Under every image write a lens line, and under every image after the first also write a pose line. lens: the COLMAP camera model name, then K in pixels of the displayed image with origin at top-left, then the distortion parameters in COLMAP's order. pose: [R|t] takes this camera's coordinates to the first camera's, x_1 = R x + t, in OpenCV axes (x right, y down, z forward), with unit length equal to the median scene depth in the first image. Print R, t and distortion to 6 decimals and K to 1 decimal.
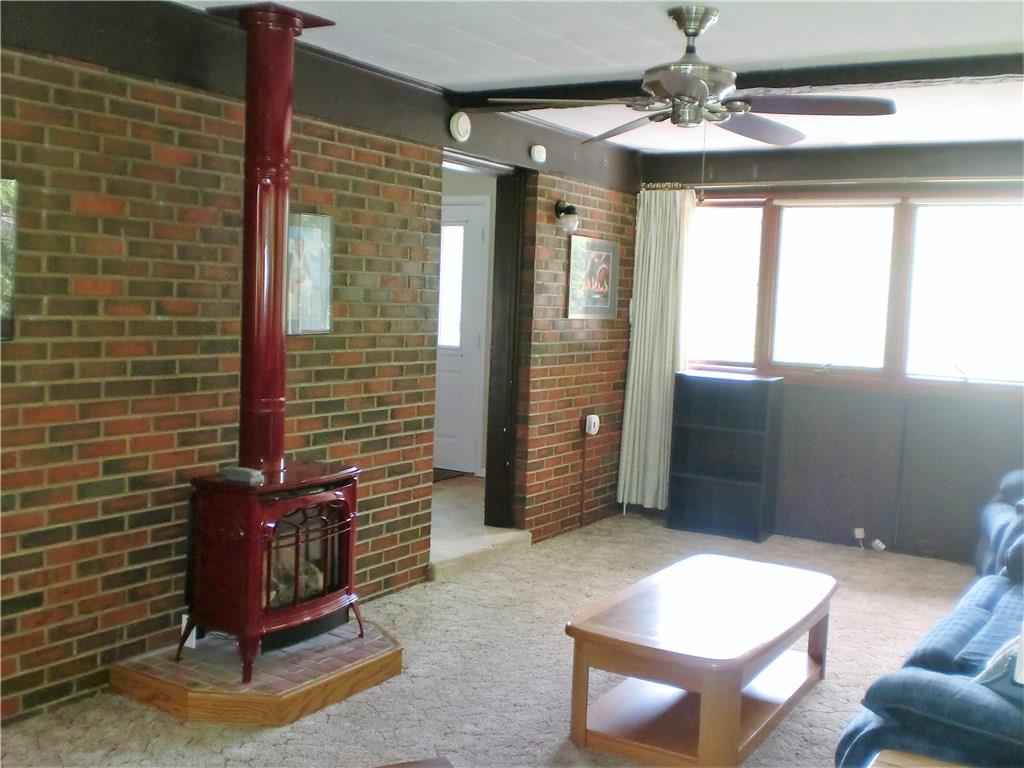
lens RADIAL K [[1056.8, 0, 510.8], [0, 1056.8, 380.6], [0, 0, 1]] dist [-0.021964, 0.000000]
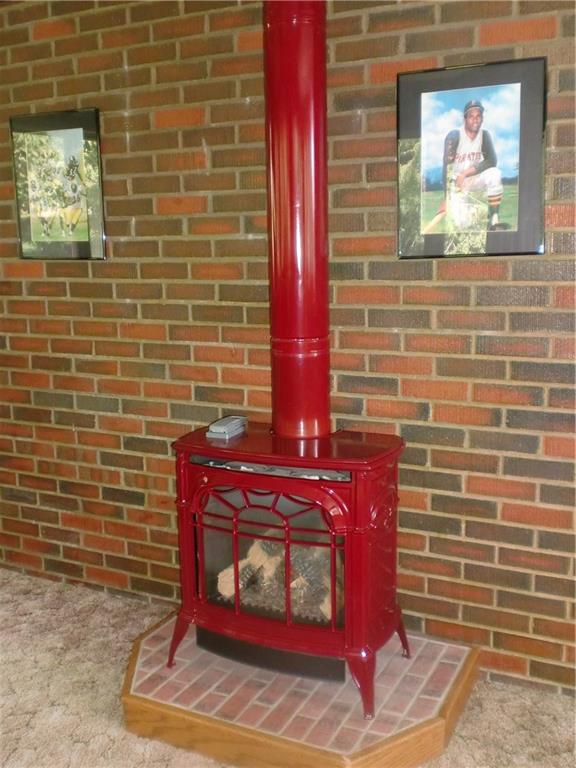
lens RADIAL K [[792.6, 0, 288.0], [0, 792.6, 391.8], [0, 0, 1]] dist [-0.021964, 0.000000]
pose [[0.110616, 0.143541, -0.983443, 0.354470], [-0.060684, 0.988645, 0.137475, -0.025322], [0.992009, 0.044473, 0.118071, 1.014857]]
